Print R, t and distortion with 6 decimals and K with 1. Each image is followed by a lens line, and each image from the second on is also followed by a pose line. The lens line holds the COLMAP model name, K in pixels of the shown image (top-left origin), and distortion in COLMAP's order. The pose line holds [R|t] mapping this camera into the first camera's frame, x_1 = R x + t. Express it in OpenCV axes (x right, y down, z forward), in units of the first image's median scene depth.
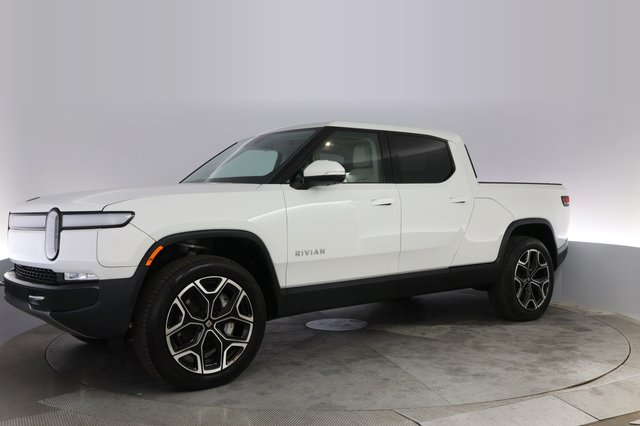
lens RADIAL K [[563.1, 0, 319.1], [0, 563.1, 210.9], [0, 0, 1]] dist [-0.012246, -0.017149]
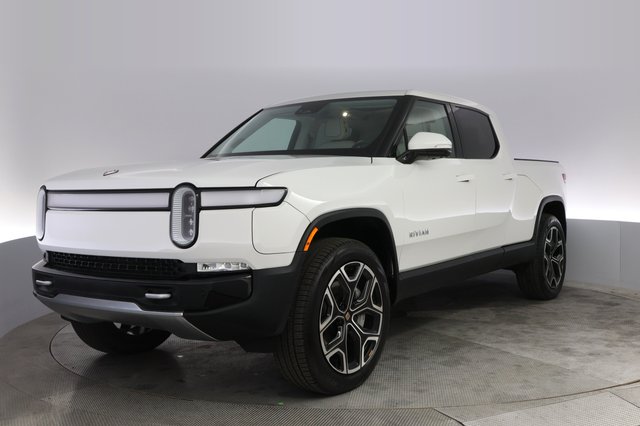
lens RADIAL K [[563.1, 0, 321.2], [0, 563.1, 211.3], [0, 0, 1]] dist [-0.012246, -0.017149]
pose [[0.995700, -0.004858, 0.092506, -0.278376], [0.001231, 0.999230, 0.039223, 0.003017], [-0.092626, -0.038941, 0.994939, 0.122259]]
